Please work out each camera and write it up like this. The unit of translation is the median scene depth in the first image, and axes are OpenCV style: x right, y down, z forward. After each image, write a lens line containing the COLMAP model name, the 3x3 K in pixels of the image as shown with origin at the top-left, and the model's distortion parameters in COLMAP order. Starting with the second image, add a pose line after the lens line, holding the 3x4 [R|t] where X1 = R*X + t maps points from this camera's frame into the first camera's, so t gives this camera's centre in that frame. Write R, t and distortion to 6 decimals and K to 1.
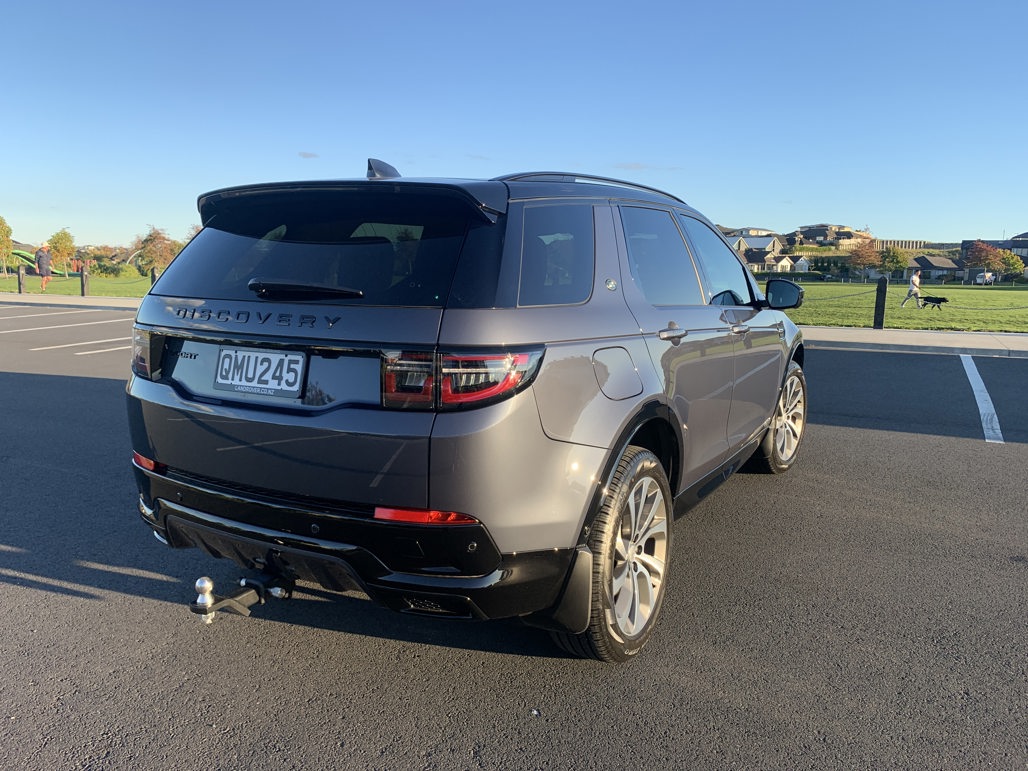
lens RADIAL K [[786.0, 0, 517.5], [0, 786.0, 386.1], [0, 0, 1]] dist [0.009368, 0.001202]
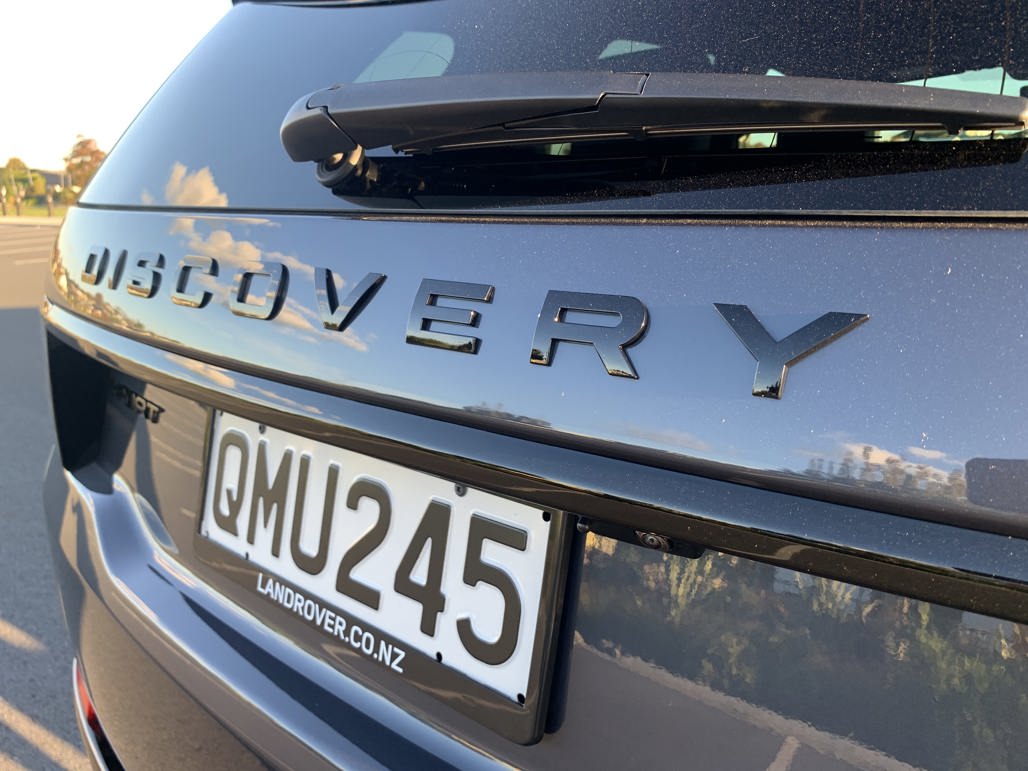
lens RADIAL K [[786.0, 0, 512.2], [0, 786.0, 387.4], [0, 0, 1]] dist [0.009368, 0.001202]
pose [[0.976035, 0.028059, -0.215796, -0.238198], [-0.006779, 0.995091, 0.098730, -0.083116], [0.217507, -0.094901, 0.971434, 0.808539]]
